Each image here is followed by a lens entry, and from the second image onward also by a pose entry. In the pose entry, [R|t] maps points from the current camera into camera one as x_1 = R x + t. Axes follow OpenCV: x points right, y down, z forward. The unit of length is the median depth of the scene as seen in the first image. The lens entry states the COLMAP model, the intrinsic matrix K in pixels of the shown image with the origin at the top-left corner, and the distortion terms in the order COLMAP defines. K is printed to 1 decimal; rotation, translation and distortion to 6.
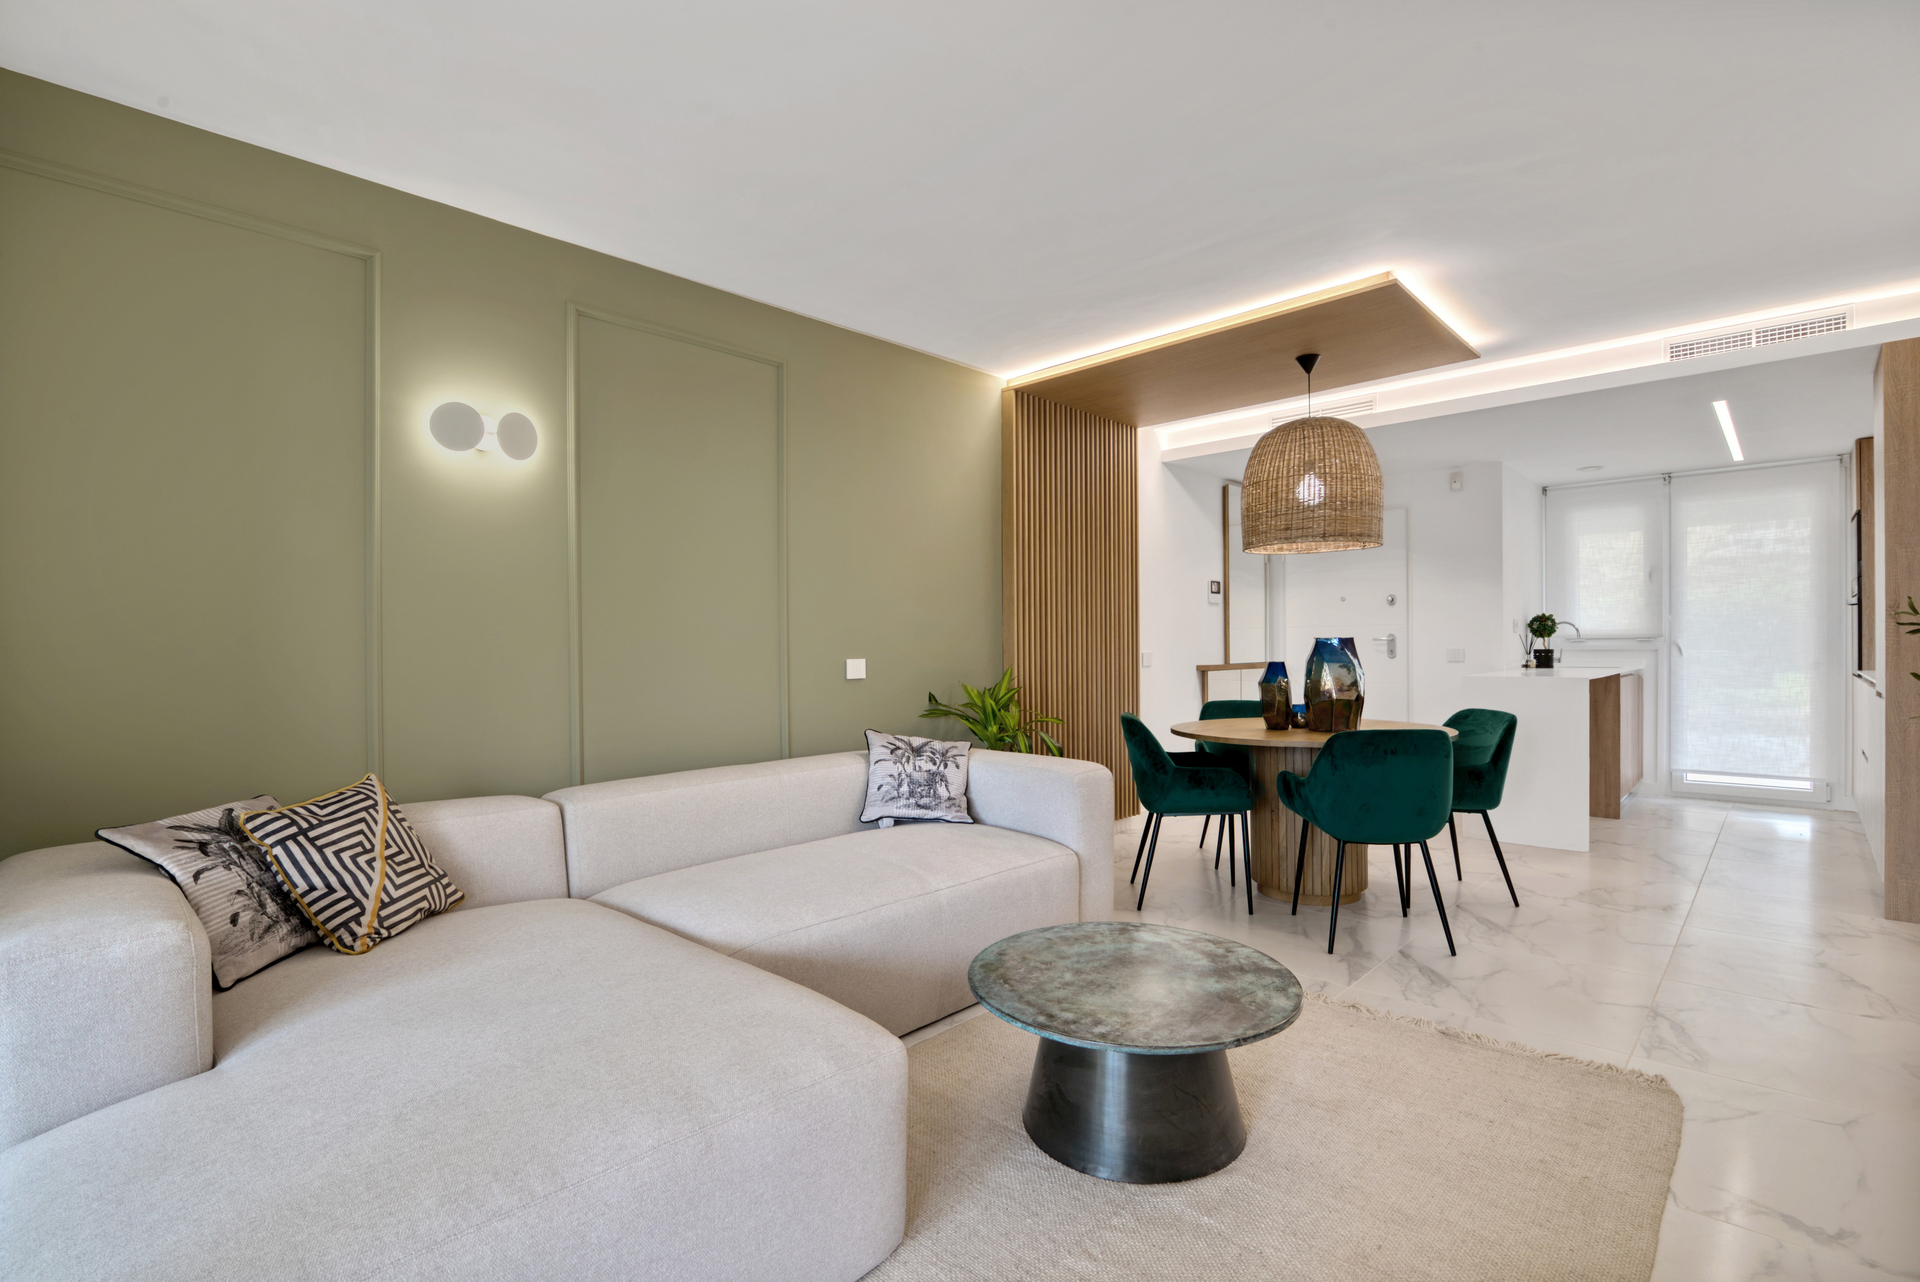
lens RADIAL K [[888.9, 0, 945.8], [0, 888.9, 652.7], [0, 0, 1]] dist [-0.018670, 0.000303]
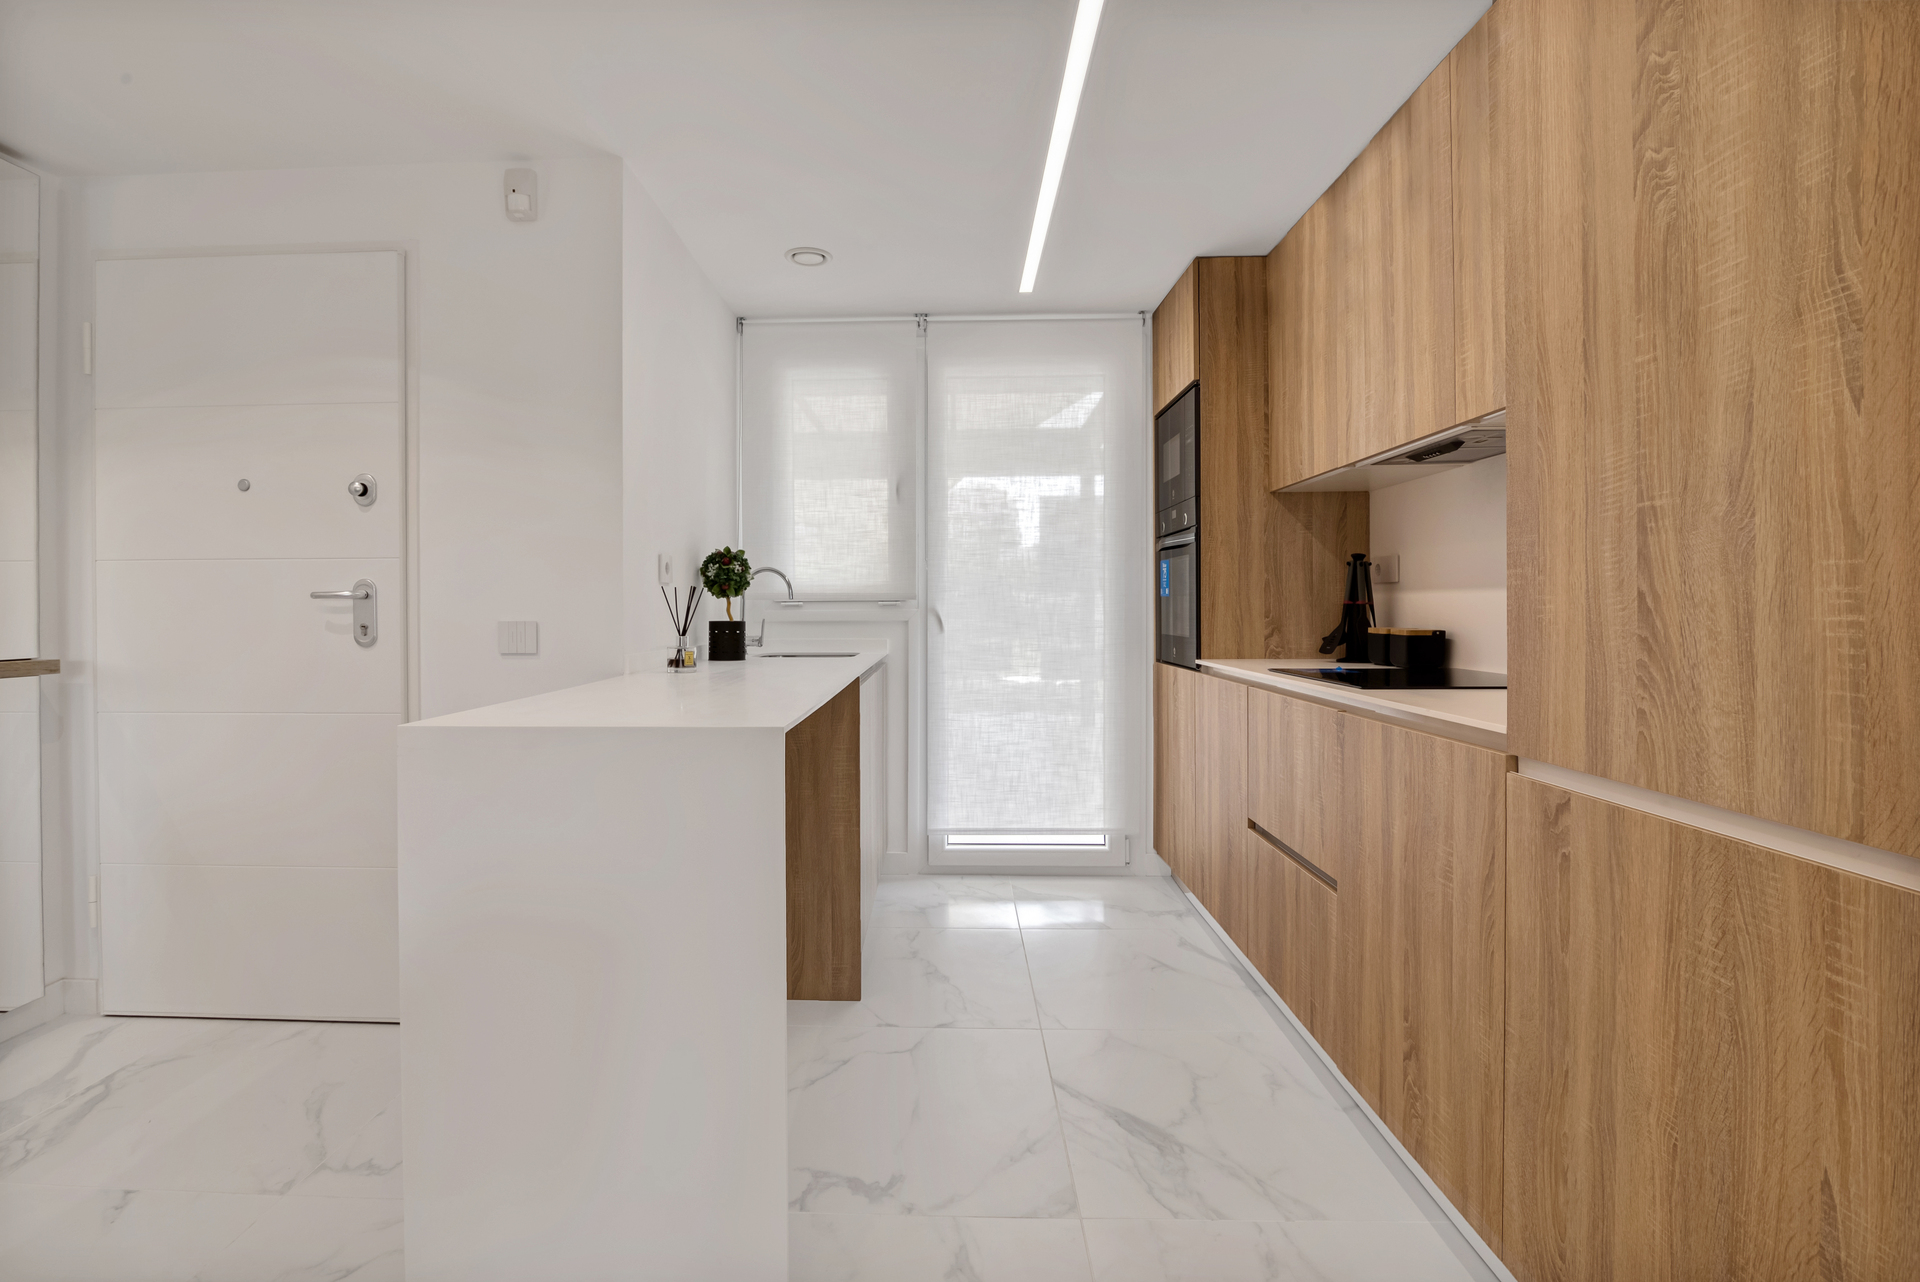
lens RADIAL K [[888.9, 0, 910.2], [0, 888.9, 617.1], [0, 0, 1]] dist [-0.018670, 0.000303]
pose [[0.743474, 0.000405, 0.668764, 0.661861], [0.001525, 0.999996, -0.002301, -0.007658], [-0.668763, 0.002731, 0.743471, 0.885119]]
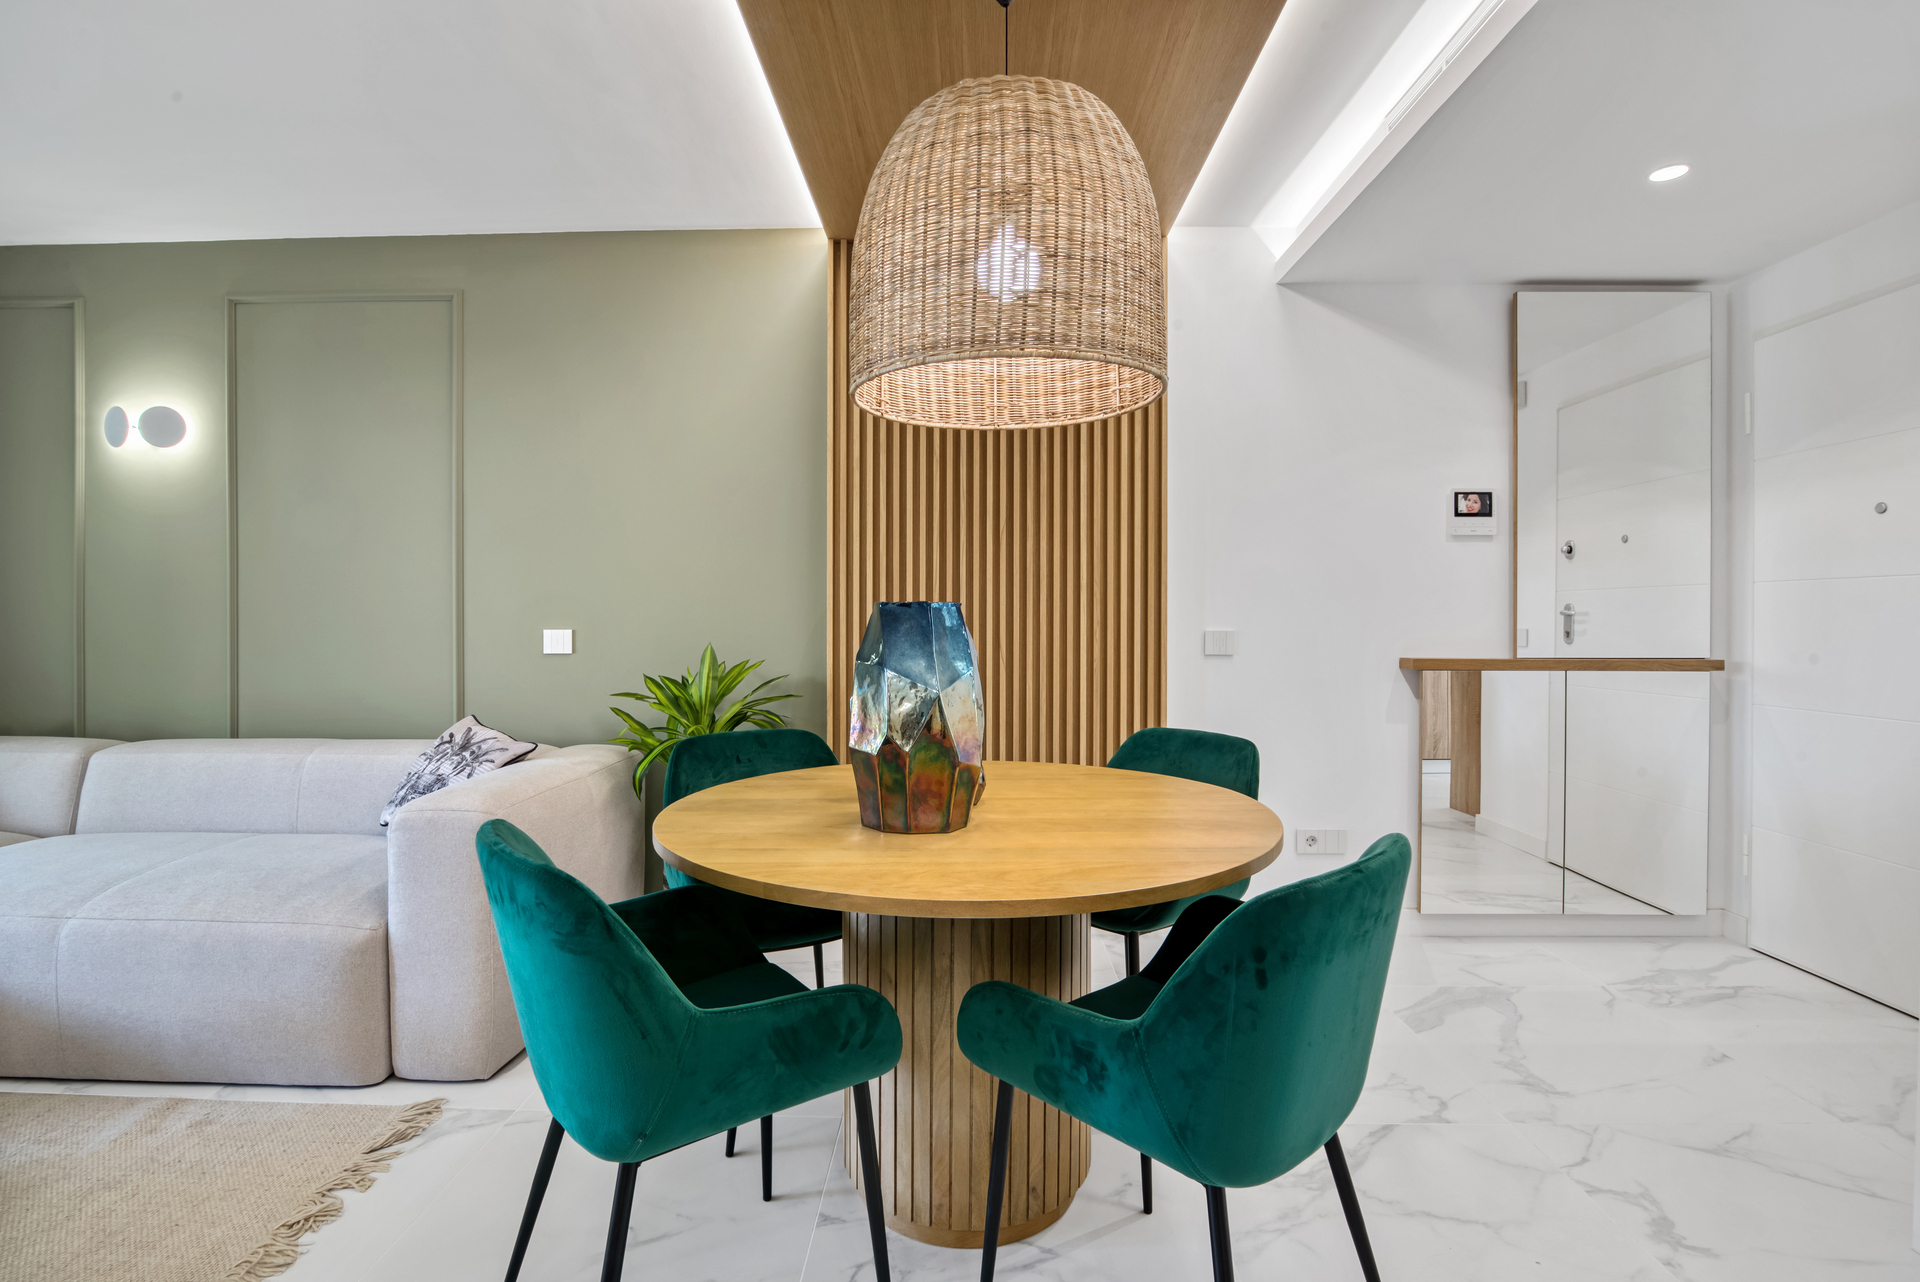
lens RADIAL K [[888.9, 0, 955.7], [0, 888.9, 622.1], [0, 0, 1]] dist [-0.018670, 0.000303]
pose [[0.680140, 0.014137, -0.732946, 0.731892], [-0.013757, 0.999884, 0.006520, -0.009943], [0.732953, 0.005649, 0.680256, 0.697291]]
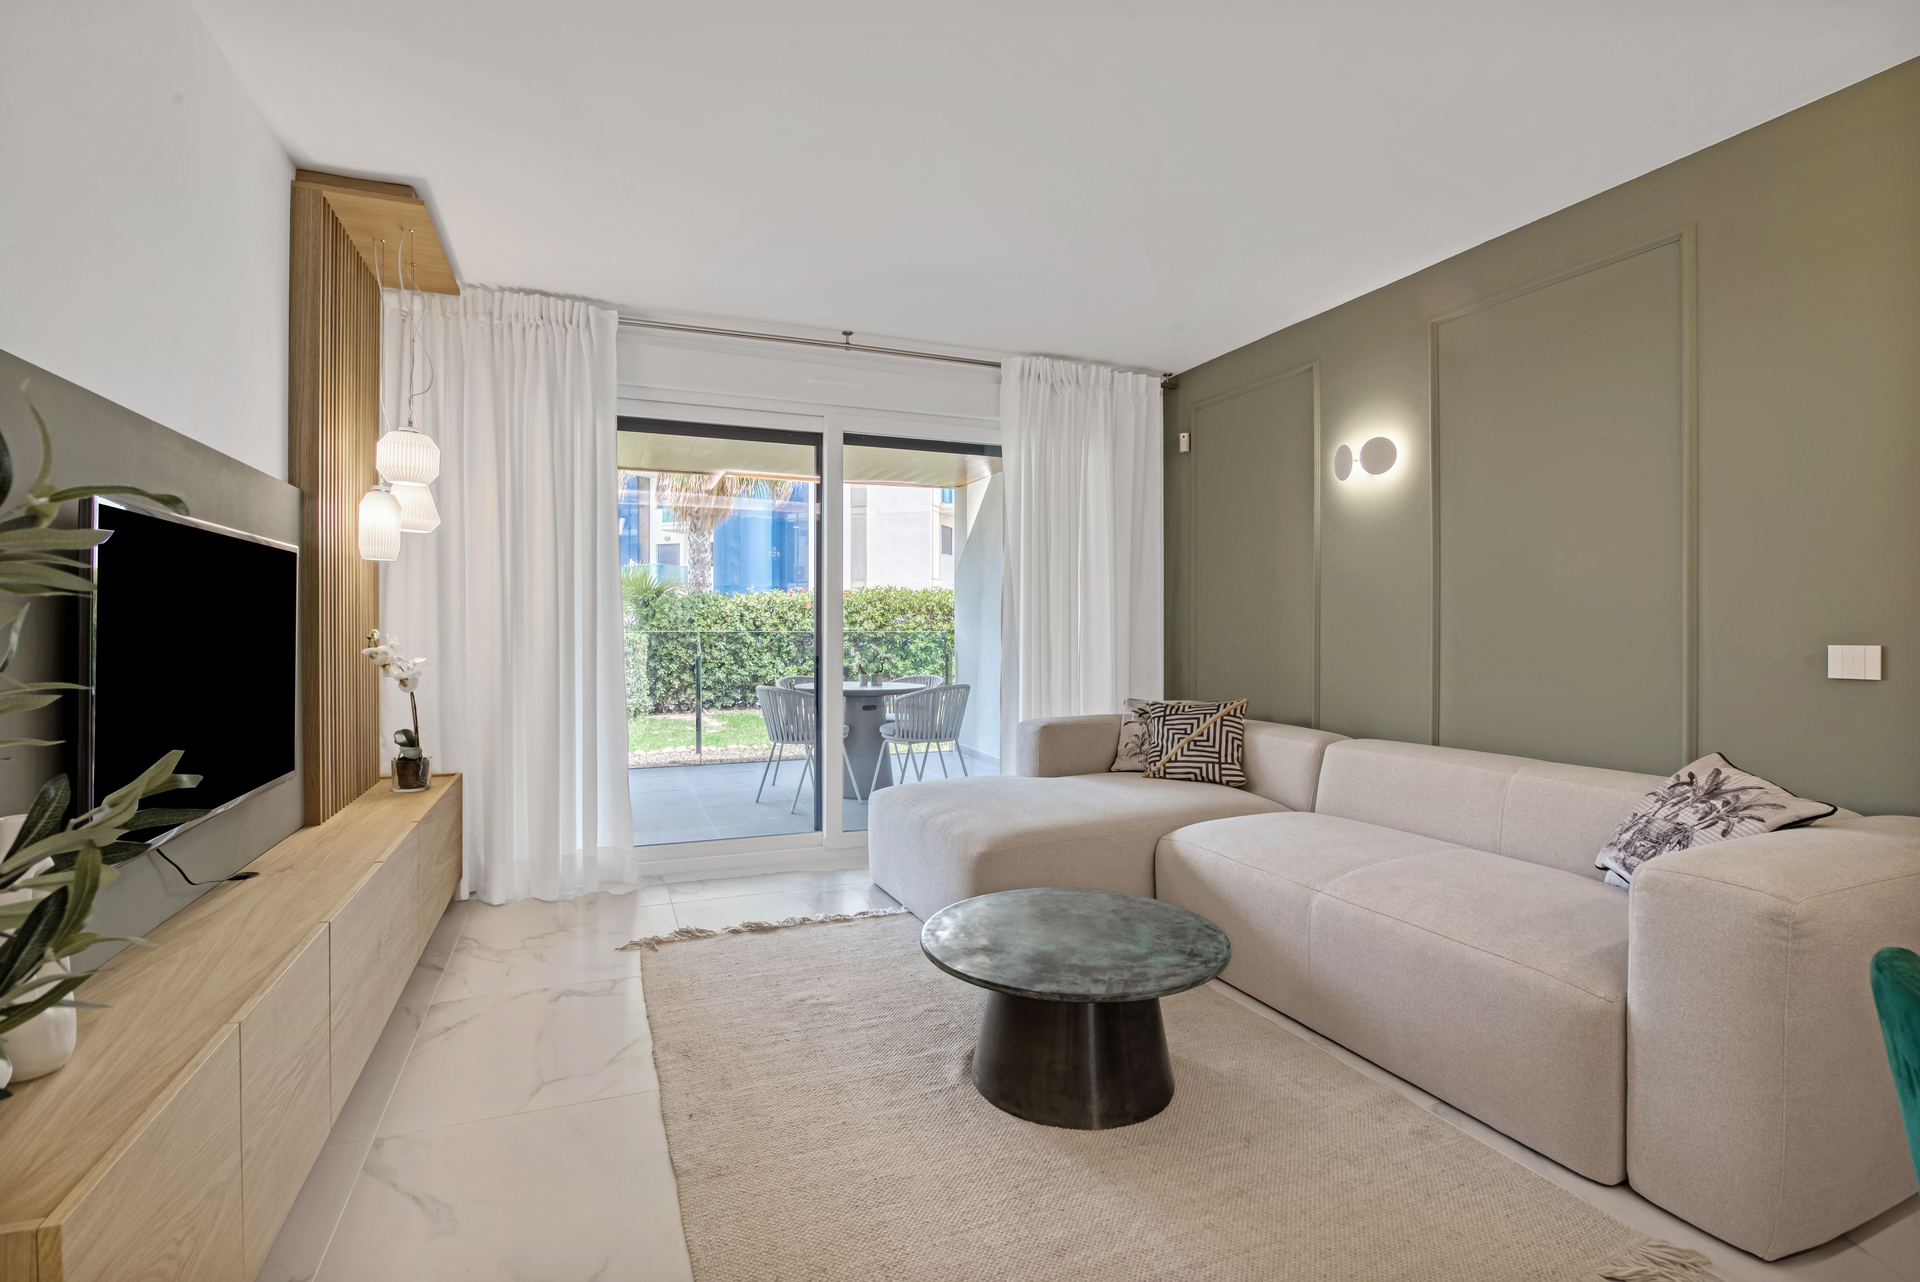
lens RADIAL K [[888.9, 0, 939.3], [0, 888.9, 628.8], [0, 0, 1]] dist [-0.018670, 0.000303]
pose [[-0.412165, 0.009273, -0.911062, 0.647951], [-0.005671, 0.999903, 0.012743, -0.007325], [0.911092, 0.010418, -0.412072, 0.675061]]
